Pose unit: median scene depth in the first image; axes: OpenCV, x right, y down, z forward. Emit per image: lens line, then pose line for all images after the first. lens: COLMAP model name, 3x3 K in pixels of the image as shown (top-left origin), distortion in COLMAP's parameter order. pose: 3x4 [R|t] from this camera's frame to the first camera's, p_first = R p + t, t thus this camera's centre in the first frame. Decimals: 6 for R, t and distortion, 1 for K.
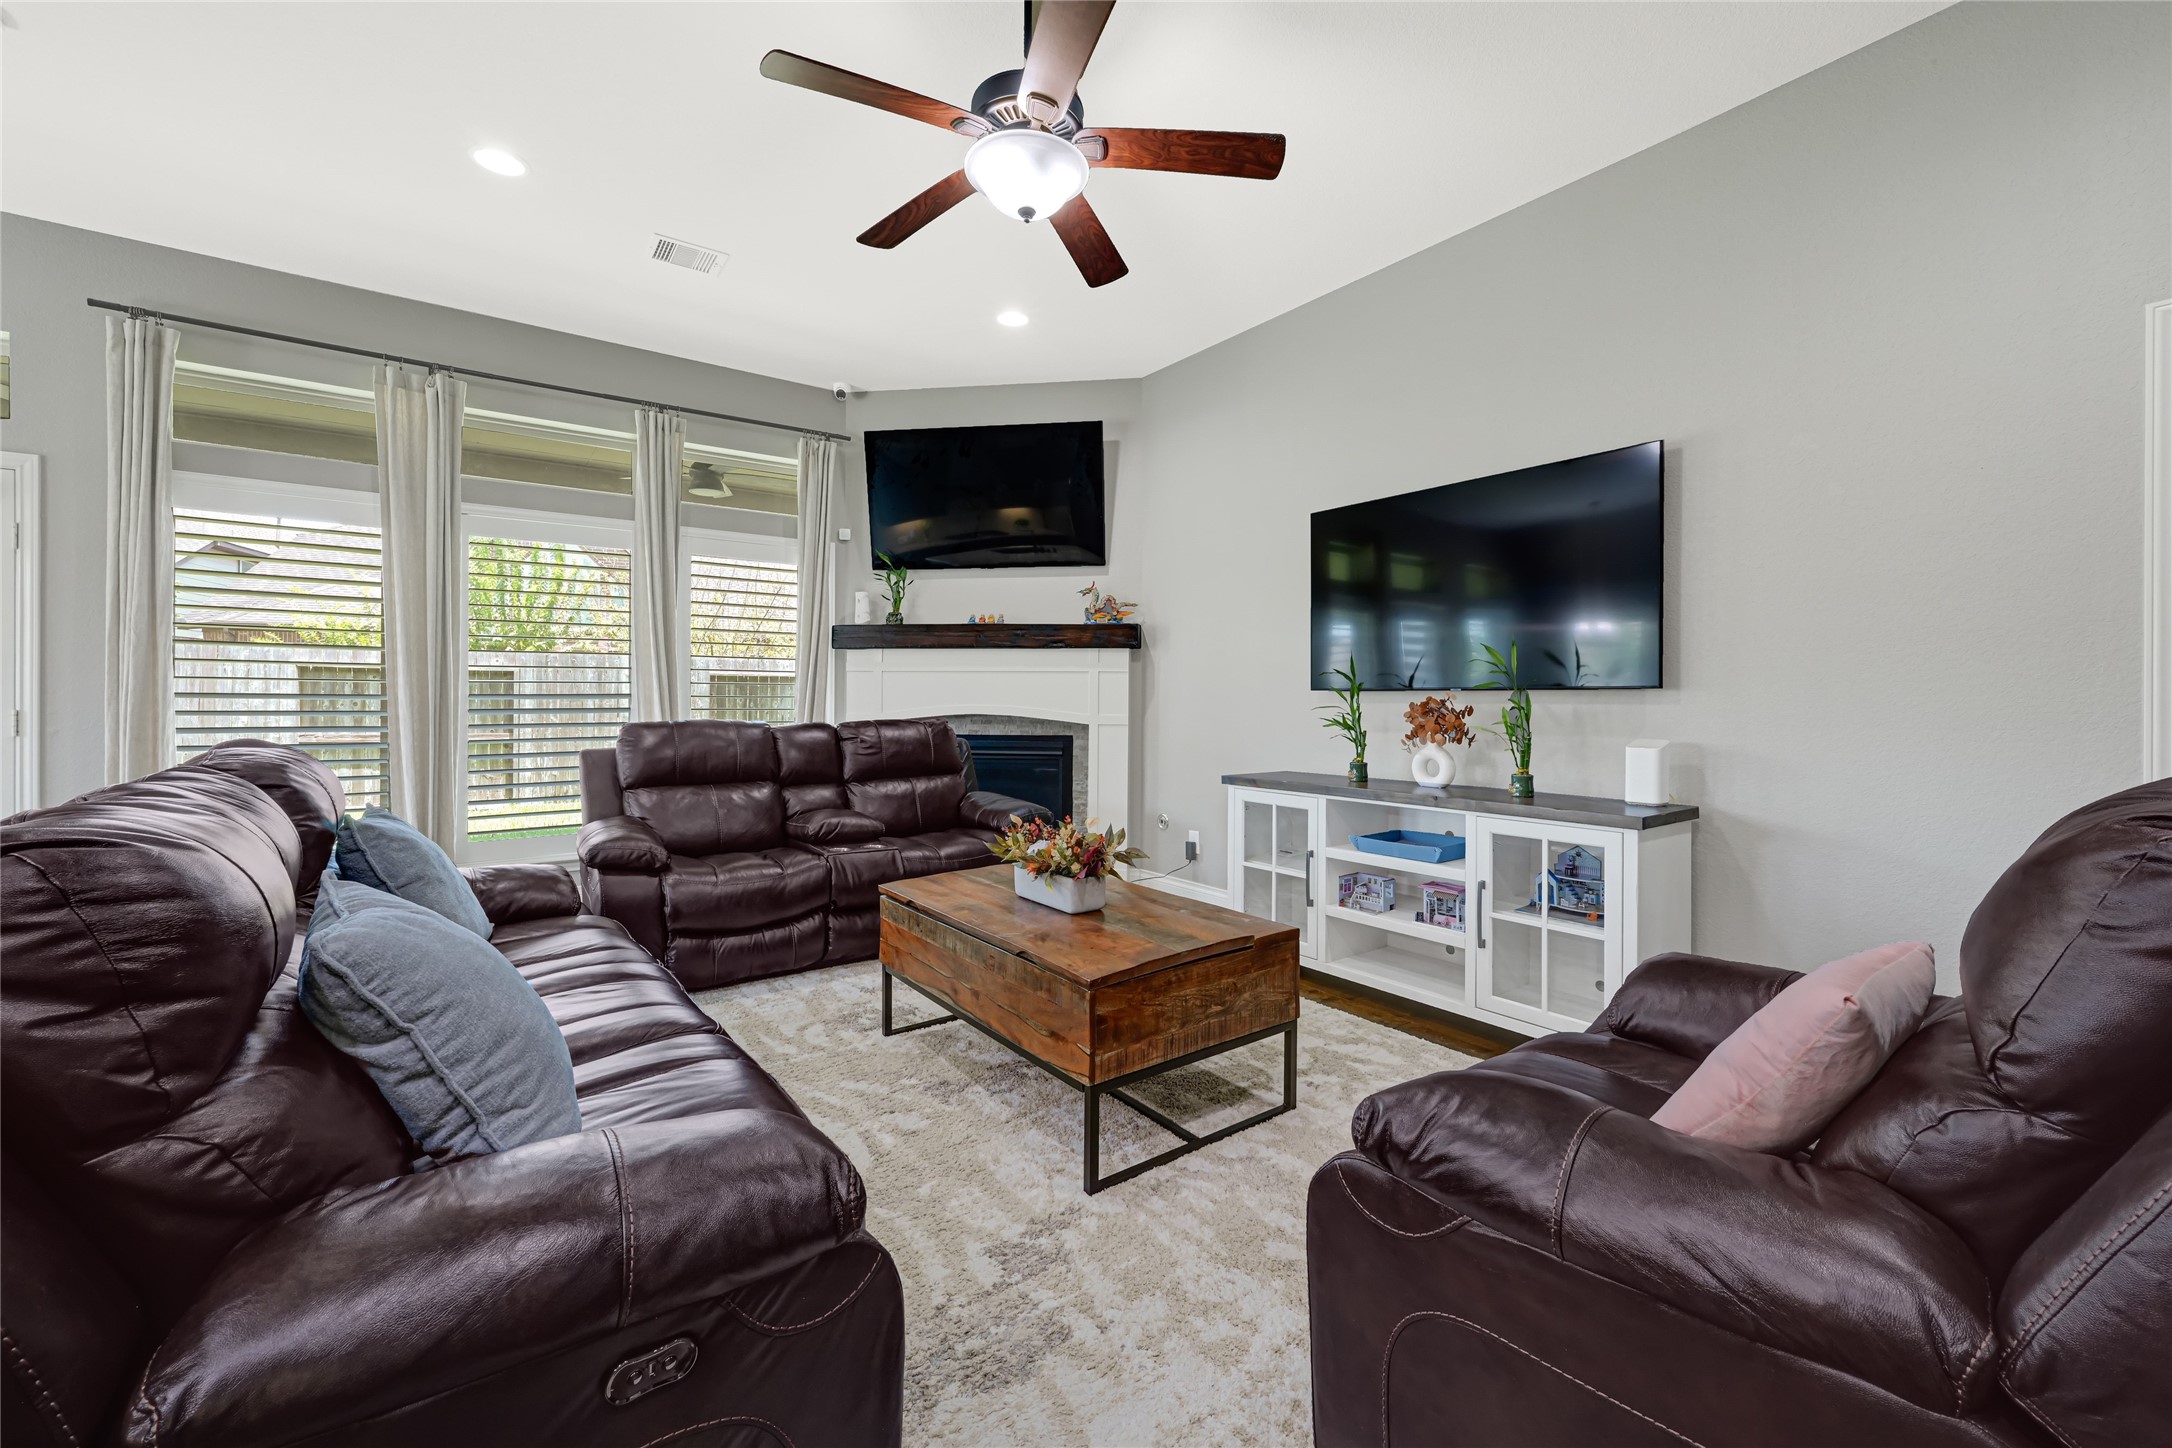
lens RADIAL K [[872.3, 0, 1087.7], [0, 872.3, 698.9], [0, 0, 1]] dist [0.002050, 0.000064]
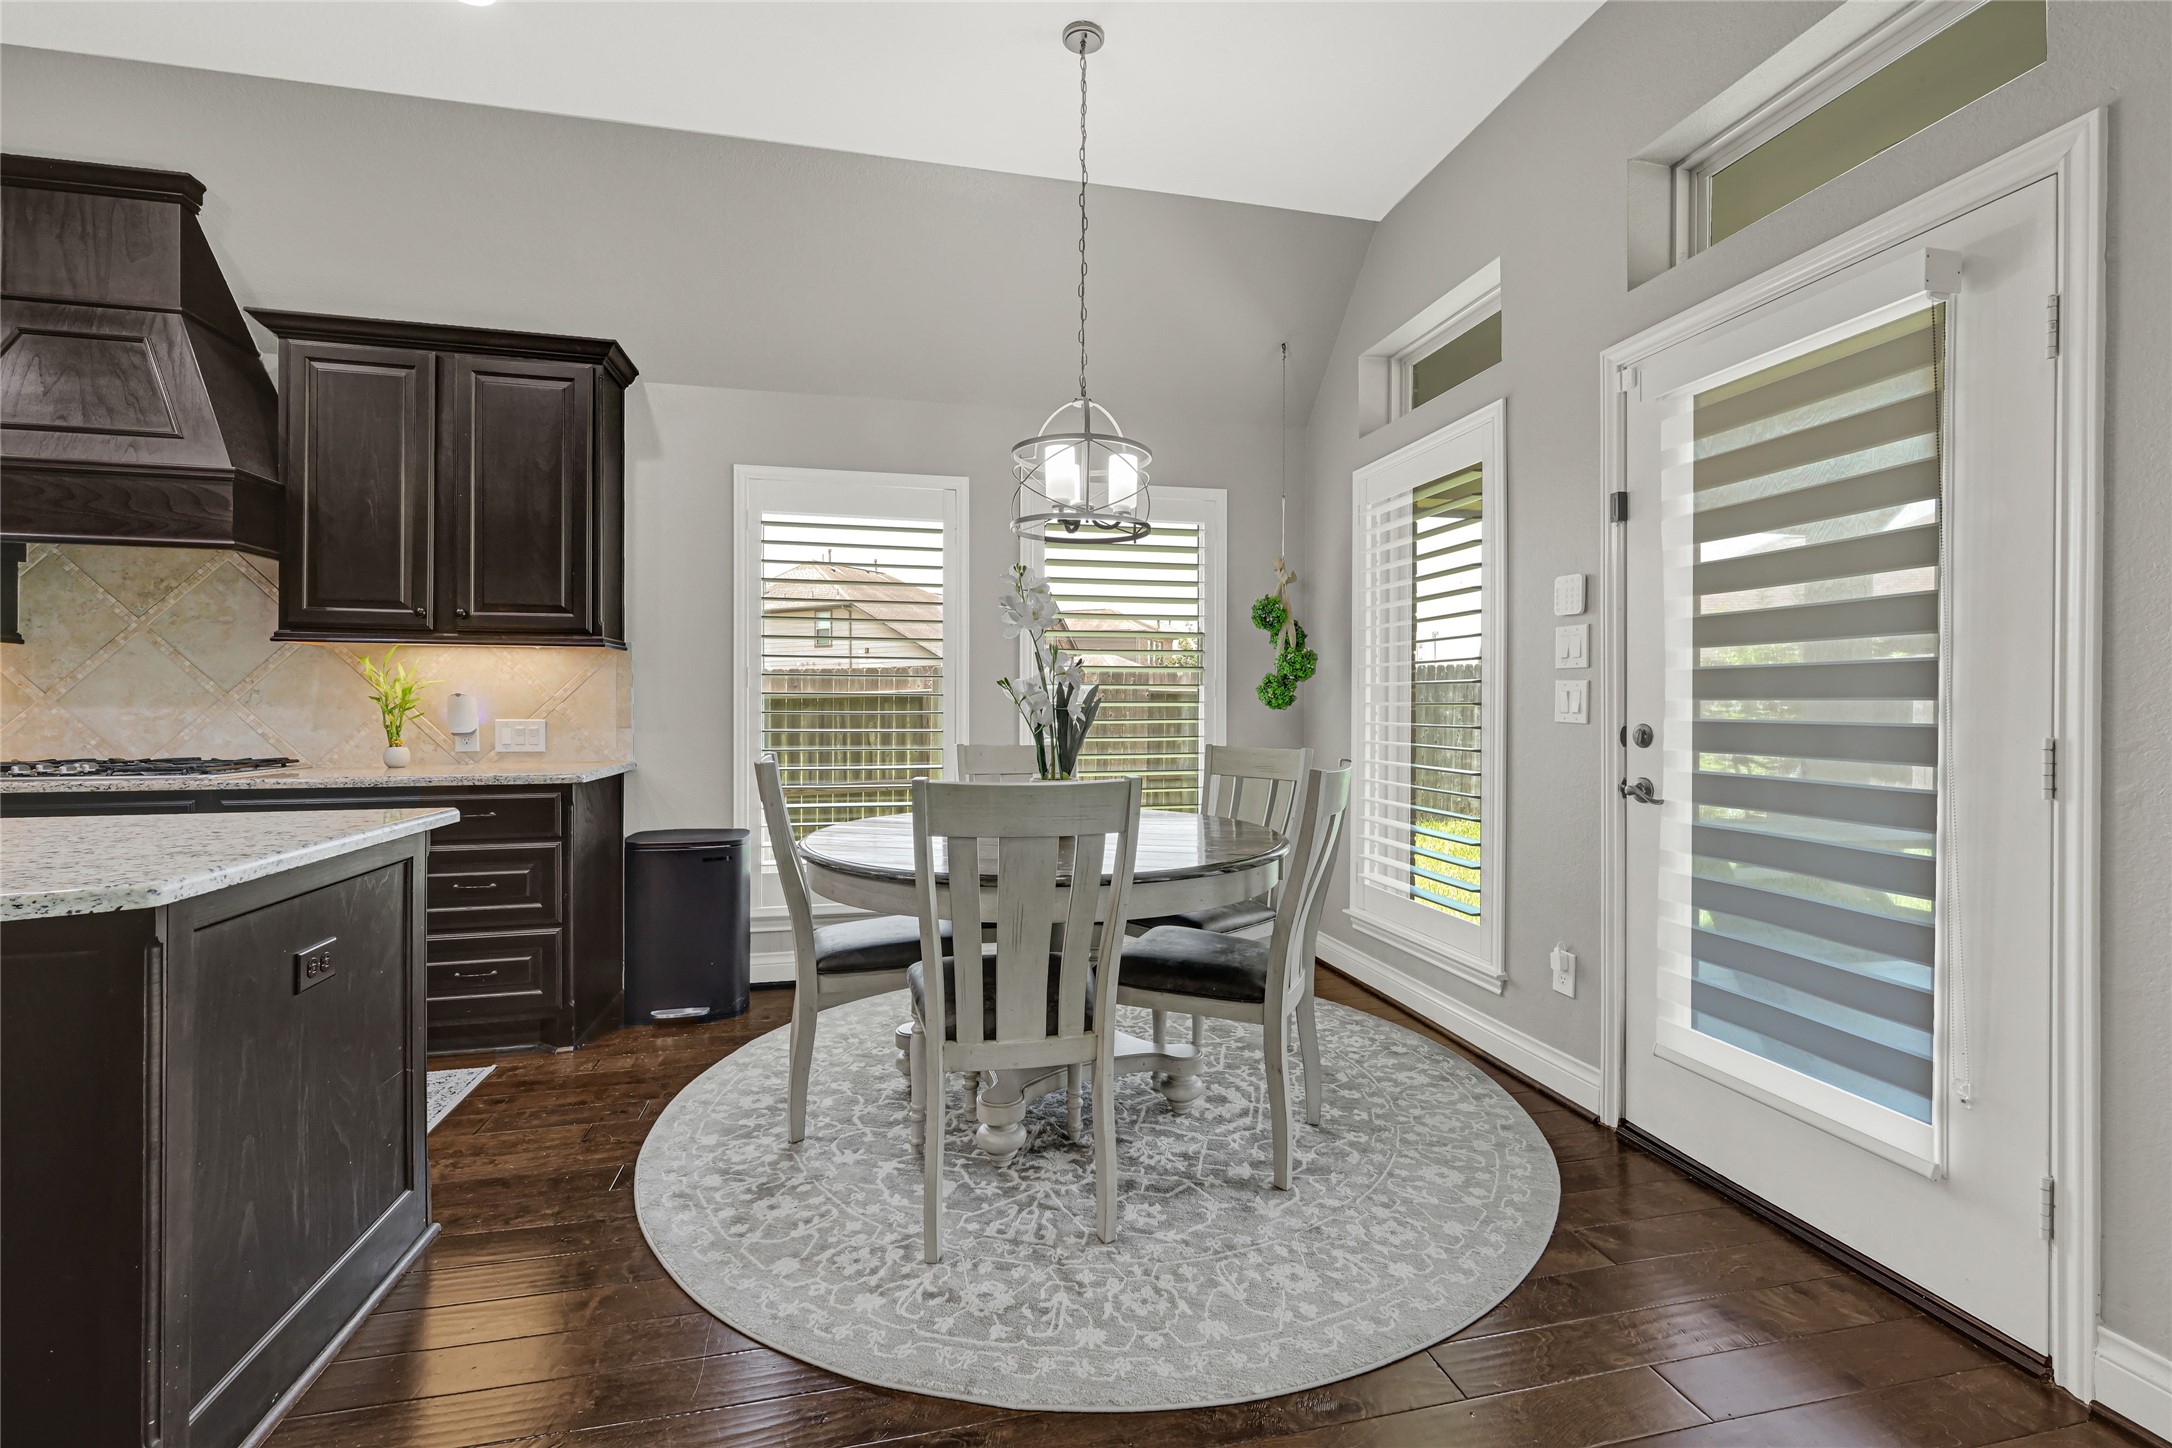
lens RADIAL K [[948.1, 0, 1085.6], [0, 948.1, 713.8], [0, 0, 1]] dist [-0.001436, 0.000605]
pose [[-0.390972, 0.004632, -0.920391, -0.584709], [-0.005392, 0.999959, 0.007323, -0.000017], [0.920387, 0.007825, -0.390931, 0.708037]]
